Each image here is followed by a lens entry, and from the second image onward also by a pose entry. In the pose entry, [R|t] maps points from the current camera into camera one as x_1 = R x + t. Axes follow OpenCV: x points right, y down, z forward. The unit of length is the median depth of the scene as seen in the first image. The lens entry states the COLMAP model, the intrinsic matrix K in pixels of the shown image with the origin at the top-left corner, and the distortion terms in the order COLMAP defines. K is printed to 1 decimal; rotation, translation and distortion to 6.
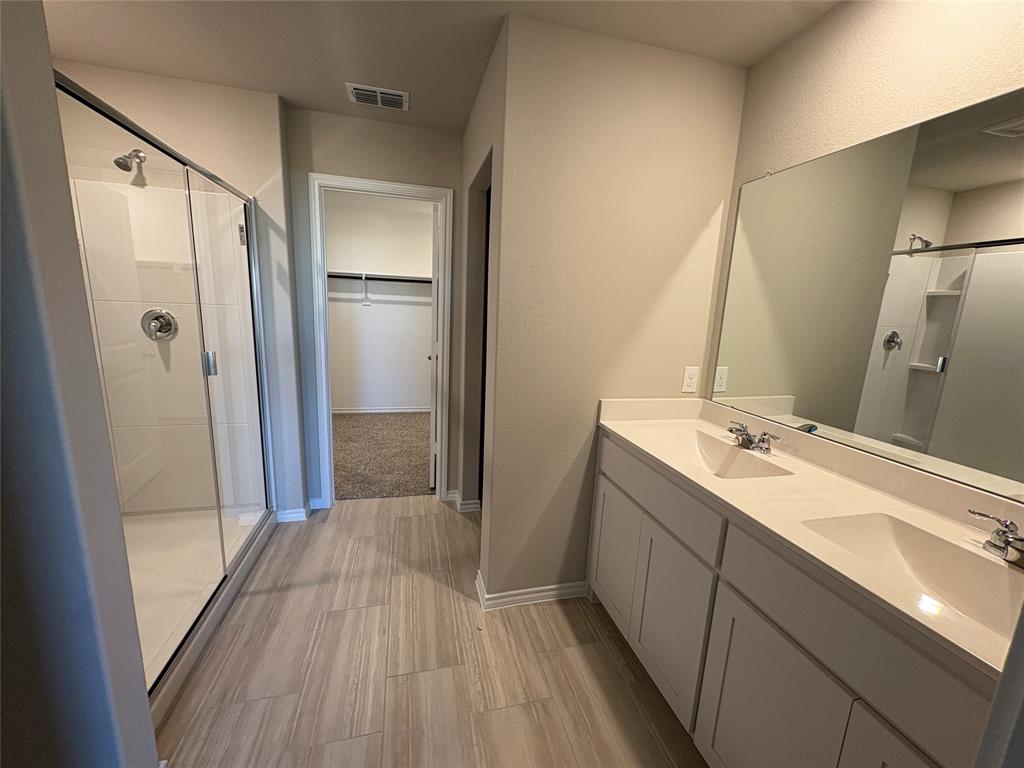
lens RADIAL K [[407.0, 0, 510.4], [0, 407.0, 382.0], [0, 0, 1]] dist [0.002162, -0.000213]
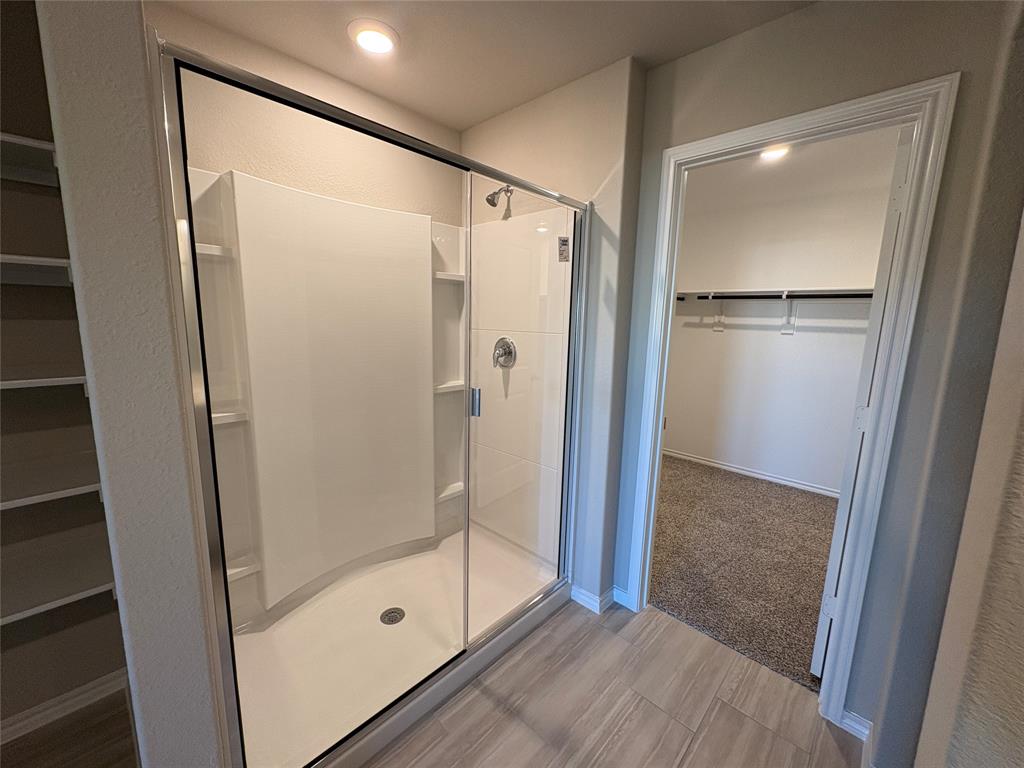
lens RADIAL K [[407.0, 0, 510.4], [0, 407.0, 382.0], [0, 0, 1]] dist [0.002162, -0.000213]
pose [[0.531572, 0.104121, -0.840589, 0.003330], [-0.160693, 0.986789, 0.020612, -0.078420], [0.831630, 0.124120, 0.541281, 0.407139]]
